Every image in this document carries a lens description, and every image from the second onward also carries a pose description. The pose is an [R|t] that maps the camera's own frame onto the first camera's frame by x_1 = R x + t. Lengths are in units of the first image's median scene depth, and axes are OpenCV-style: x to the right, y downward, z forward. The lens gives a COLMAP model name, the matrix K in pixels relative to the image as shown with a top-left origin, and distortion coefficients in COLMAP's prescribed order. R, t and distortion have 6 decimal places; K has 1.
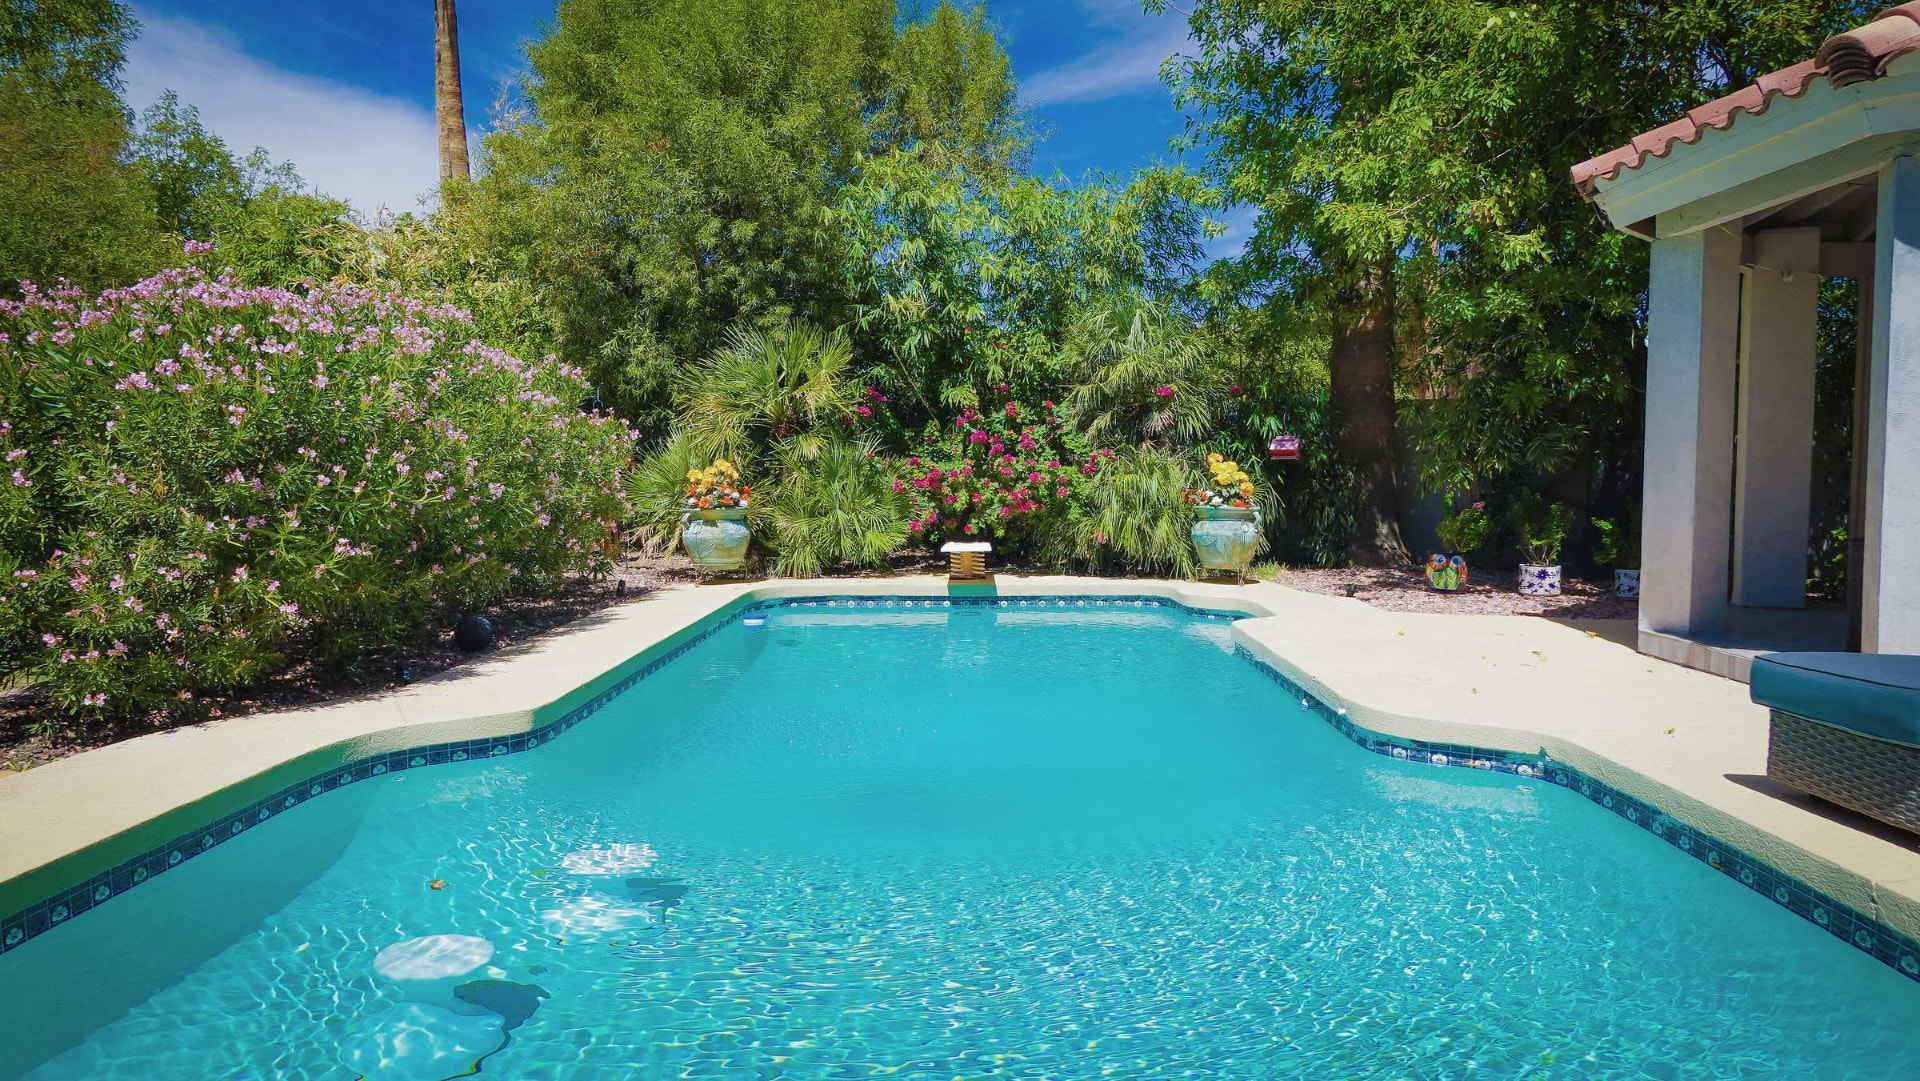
lens RADIAL K [[1278.6, 0, 961.8], [0, 1278.6, 539.0], [0, 0, 1]] dist [-0.005131, 0.002659]
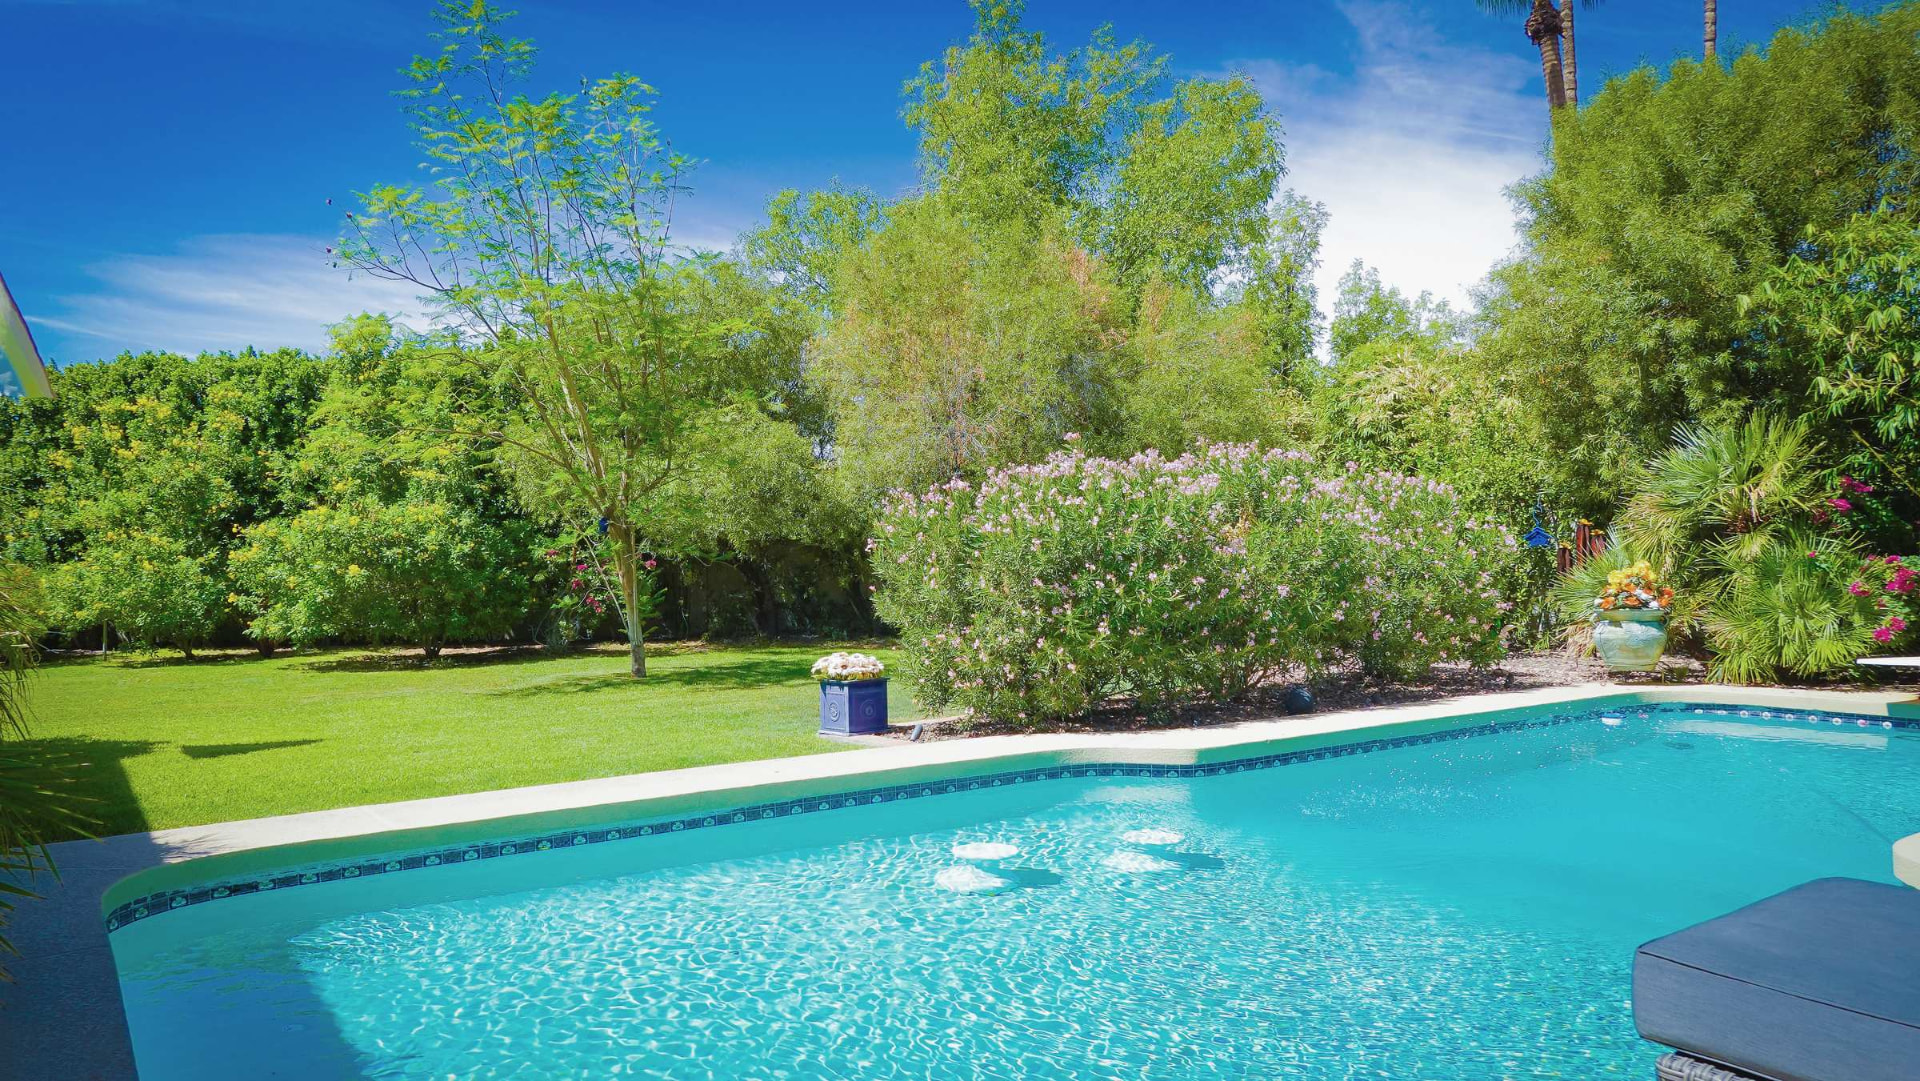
lens RADIAL K [[1278.6, 0, 960.1], [0, 1278.6, 549.9], [0, 0, 1]] dist [-0.005131, 0.002659]
pose [[0.590679, -0.018061, -0.806705, 0.296146], [-0.035449, 0.998203, -0.048305, -0.003429], [0.806128, 0.057130, 0.588977, -0.019575]]
